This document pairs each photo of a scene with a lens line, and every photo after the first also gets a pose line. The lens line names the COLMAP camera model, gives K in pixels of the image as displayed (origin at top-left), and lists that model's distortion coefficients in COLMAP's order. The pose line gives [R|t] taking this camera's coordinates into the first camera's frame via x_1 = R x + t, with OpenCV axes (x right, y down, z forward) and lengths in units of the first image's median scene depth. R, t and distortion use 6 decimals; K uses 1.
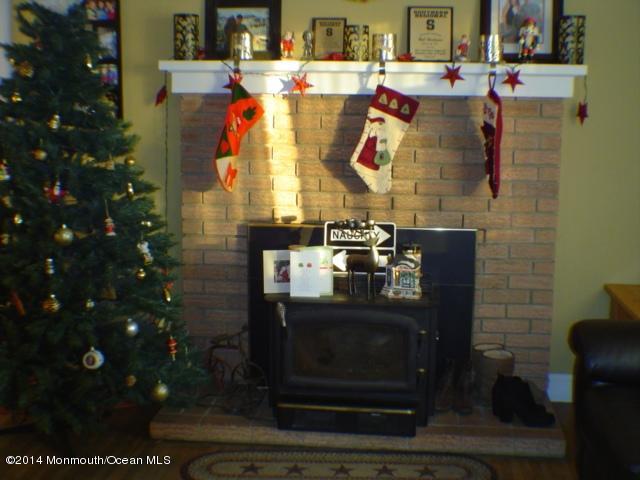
lens RADIAL K [[834.9, 0, 320.0], [0, 834.9, 240.0], [0, 0, 1]] dist [-0.088833, 0.021175]
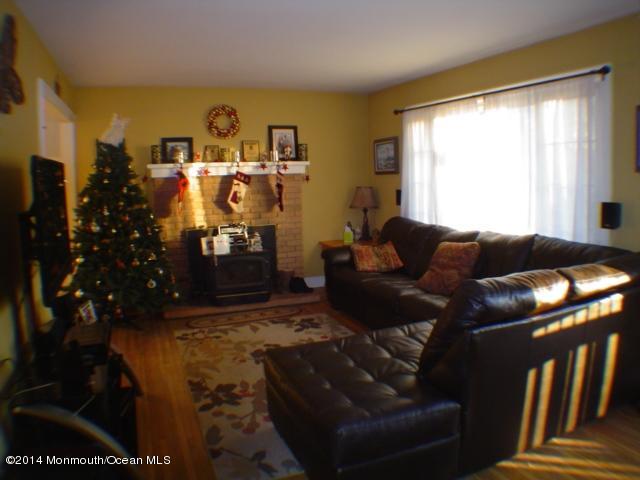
lens RADIAL K [[465.3, 0, 328.3], [0, 465.3, 236.9], [0, 0, 1]] dist [-0.255177, 0.116758]
pose [[0.875903, -0.088234, 0.474350, -0.365534], [0.108658, 0.993954, -0.015753, 0.069181], [-0.470092, 0.065340, 0.880195, -0.366326]]
